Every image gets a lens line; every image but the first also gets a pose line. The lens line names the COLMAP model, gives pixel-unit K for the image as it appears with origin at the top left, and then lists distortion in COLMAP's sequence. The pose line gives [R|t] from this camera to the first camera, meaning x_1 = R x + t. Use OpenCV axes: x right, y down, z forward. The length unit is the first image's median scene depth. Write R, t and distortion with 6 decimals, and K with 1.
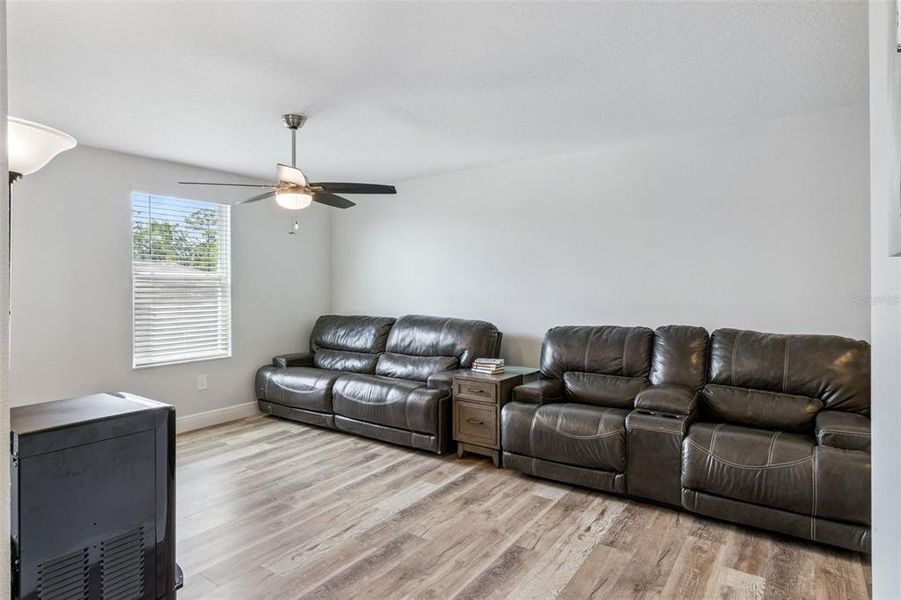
lens RADIAL K [[479.4, 0, 450.7], [0, 479.4, 296.1], [0, 0, 1]] dist [-0.000197, 0.000332]
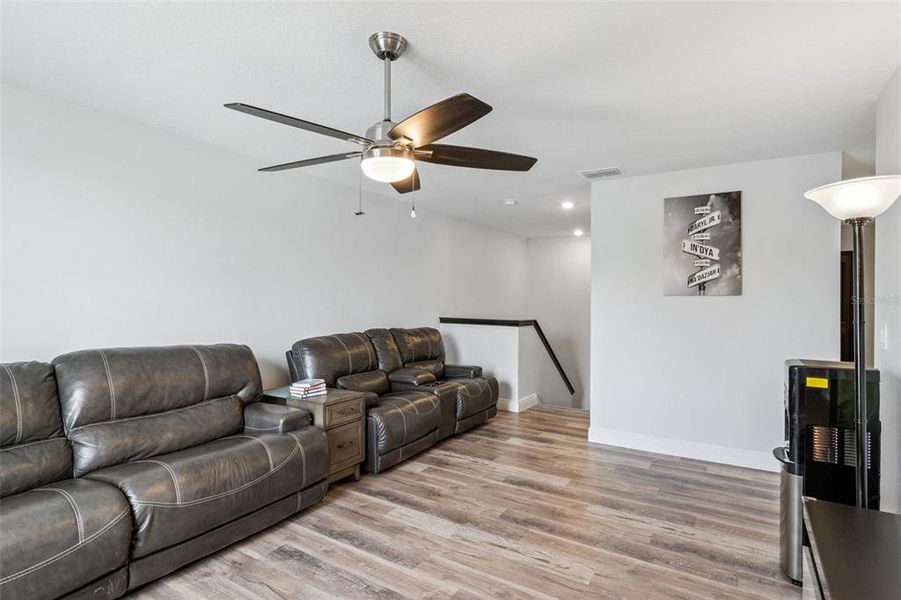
lens RADIAL K [[479.4, 0, 449.9], [0, 479.4, 299.5], [0, 0, 1]] dist [-0.000197, 0.000332]
pose [[-0.059249, 0.003423, 0.998237, -1.015374], [0.009337, 0.999952, -0.002874, -0.000283], [-0.998200, 0.009150, -0.059279, 1.012124]]
